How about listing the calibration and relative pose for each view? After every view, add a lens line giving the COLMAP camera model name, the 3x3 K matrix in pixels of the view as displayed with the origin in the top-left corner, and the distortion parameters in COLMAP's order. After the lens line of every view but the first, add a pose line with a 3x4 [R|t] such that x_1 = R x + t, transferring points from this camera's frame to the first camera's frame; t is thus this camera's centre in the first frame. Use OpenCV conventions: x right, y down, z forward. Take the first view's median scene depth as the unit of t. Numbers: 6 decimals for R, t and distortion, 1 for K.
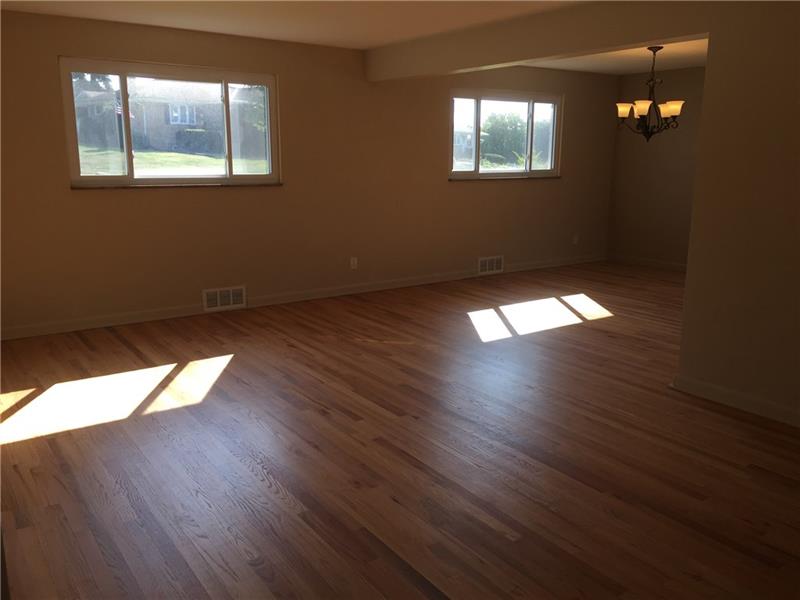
lens RADIAL K [[678.4, 0, 400.0], [0, 678.4, 300.0], [0, 0, 1]] dist [0.000861, 0.000017]
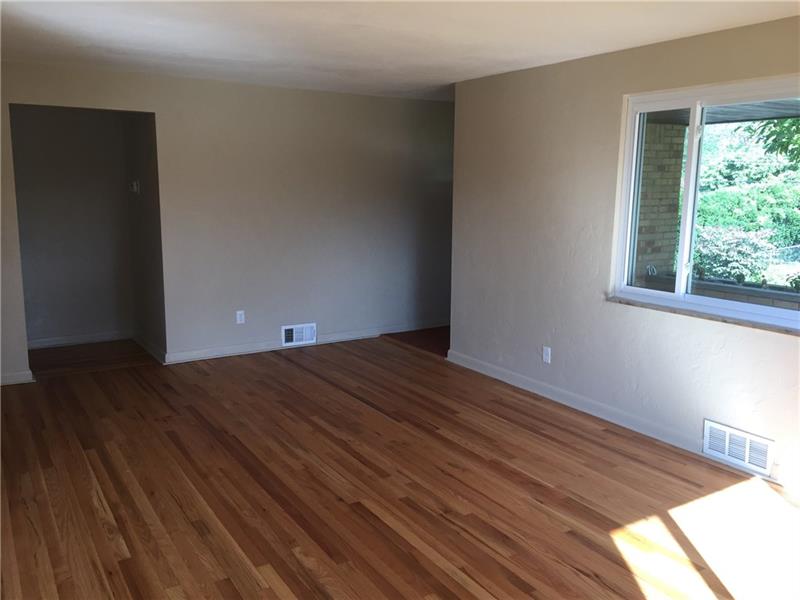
lens RADIAL K [[678.4, 0, 400.0], [0, 678.4, 300.0], [0, 0, 1]] dist [0.000861, 0.000017]
pose [[-0.998371, -0.024170, 0.051682, -0.095342], [-0.002819, 0.925623, 0.378438, -0.408640], [-0.056985, 0.377675, -0.924183, 1.736167]]
